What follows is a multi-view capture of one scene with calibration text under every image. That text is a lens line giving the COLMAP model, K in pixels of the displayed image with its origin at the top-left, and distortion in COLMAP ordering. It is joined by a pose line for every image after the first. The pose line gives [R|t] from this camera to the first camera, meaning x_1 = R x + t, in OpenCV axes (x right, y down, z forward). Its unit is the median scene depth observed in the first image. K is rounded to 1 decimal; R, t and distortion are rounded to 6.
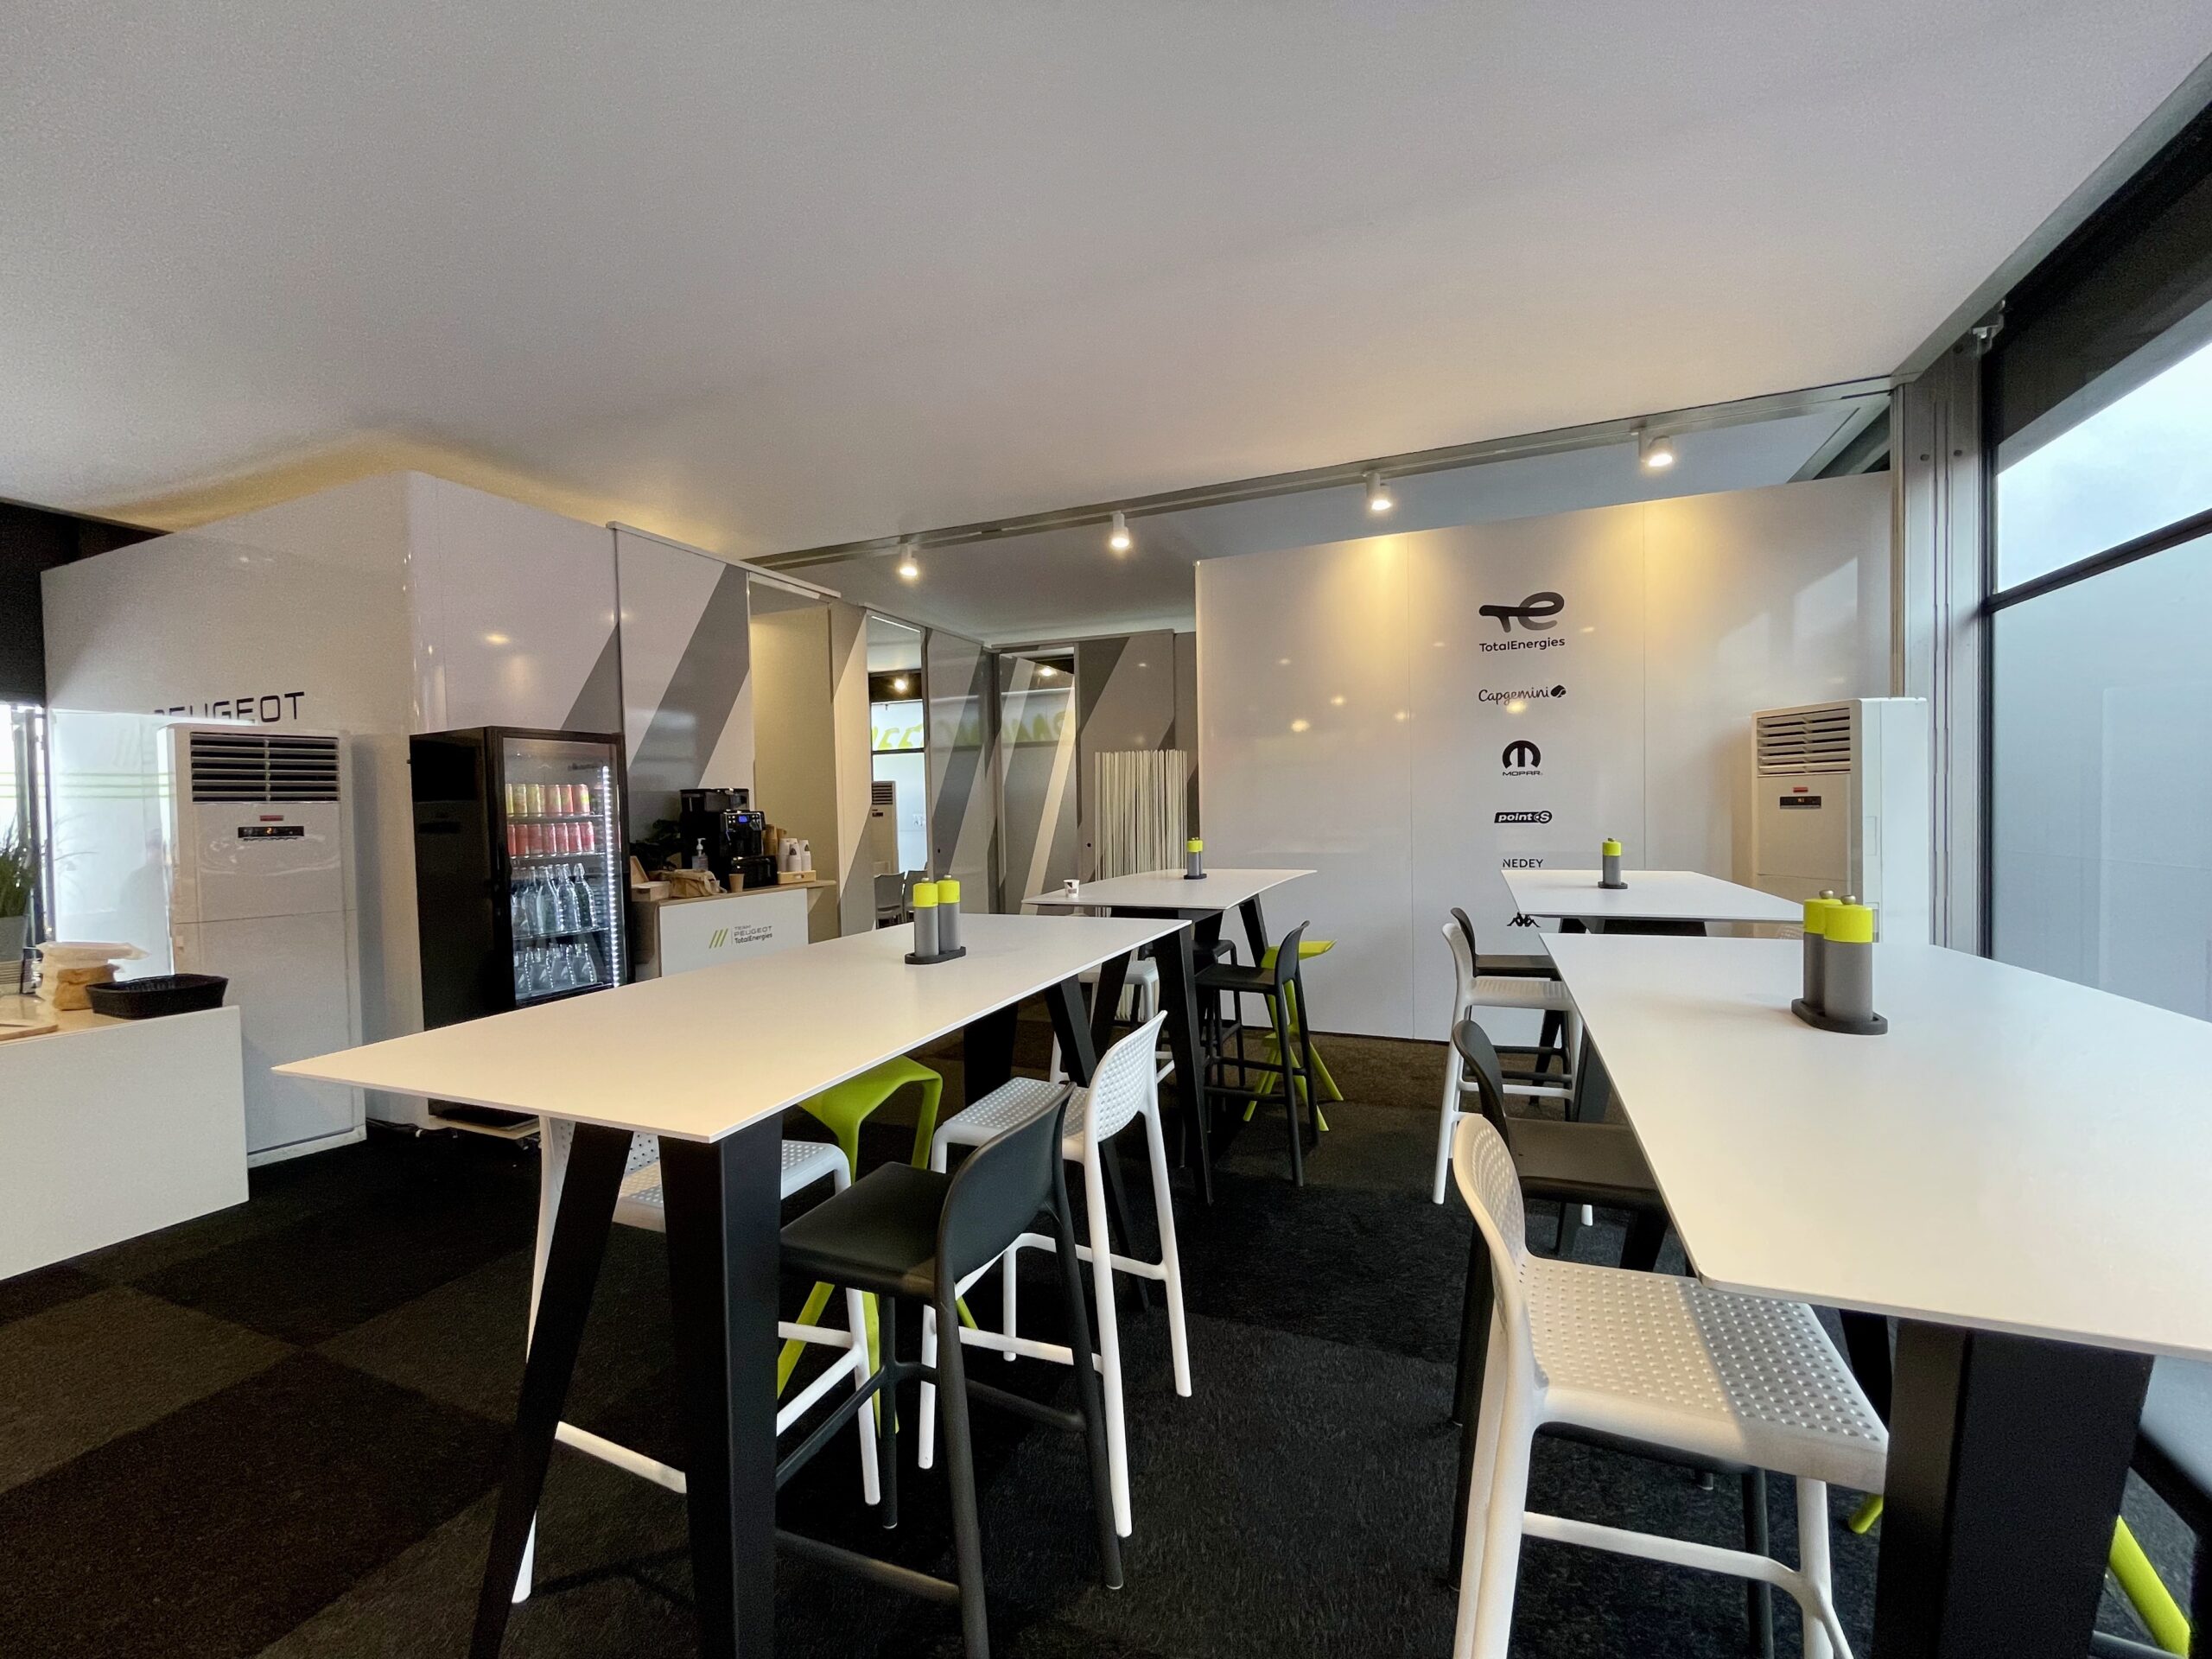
lens RADIAL K [[890.2, 0, 1111.4], [0, 890.2, 819.8], [0, 0, 1]] dist [-0.010722, -0.000591]
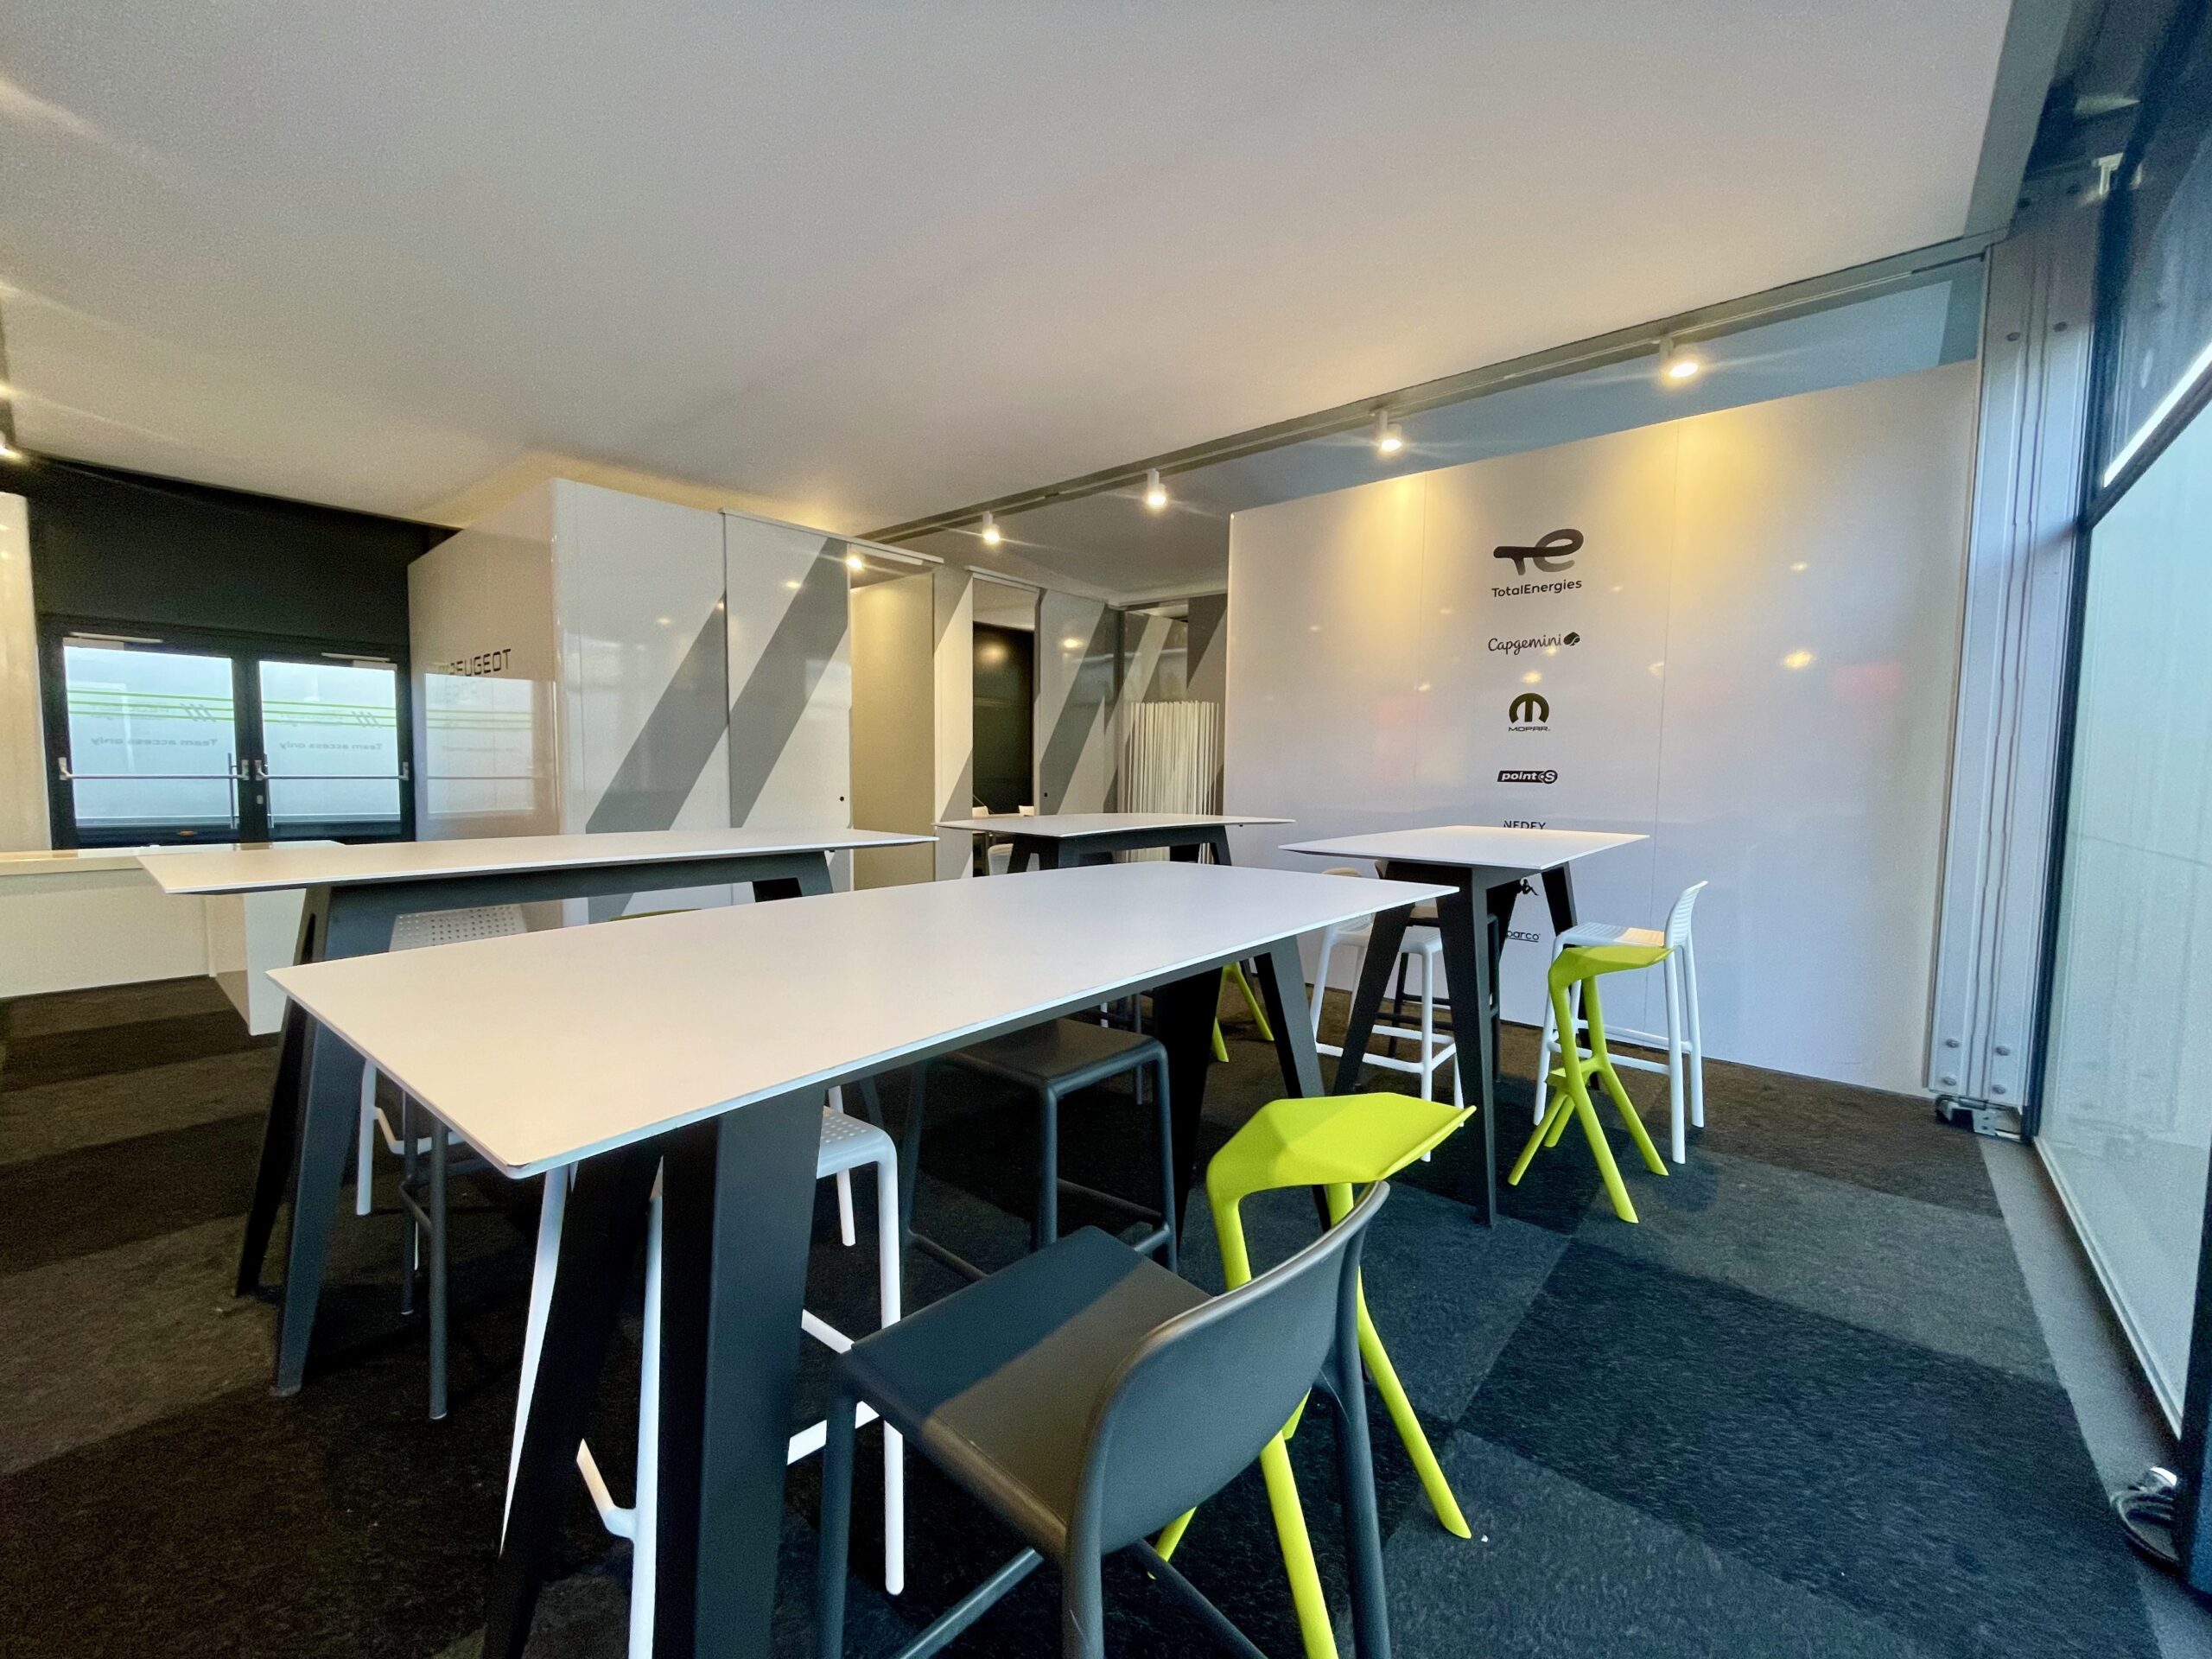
lens RADIAL K [[890.2, 0, 1124.1], [0, 890.2, 826.5], [0, 0, 1]] dist [-0.010722, -0.000591]
pose [[0.951667, 0.052712, -0.302574, 0.344467], [-0.038086, 0.997812, 0.054042, 0.015179], [0.304760, -0.039907, 0.951593, -0.013682]]
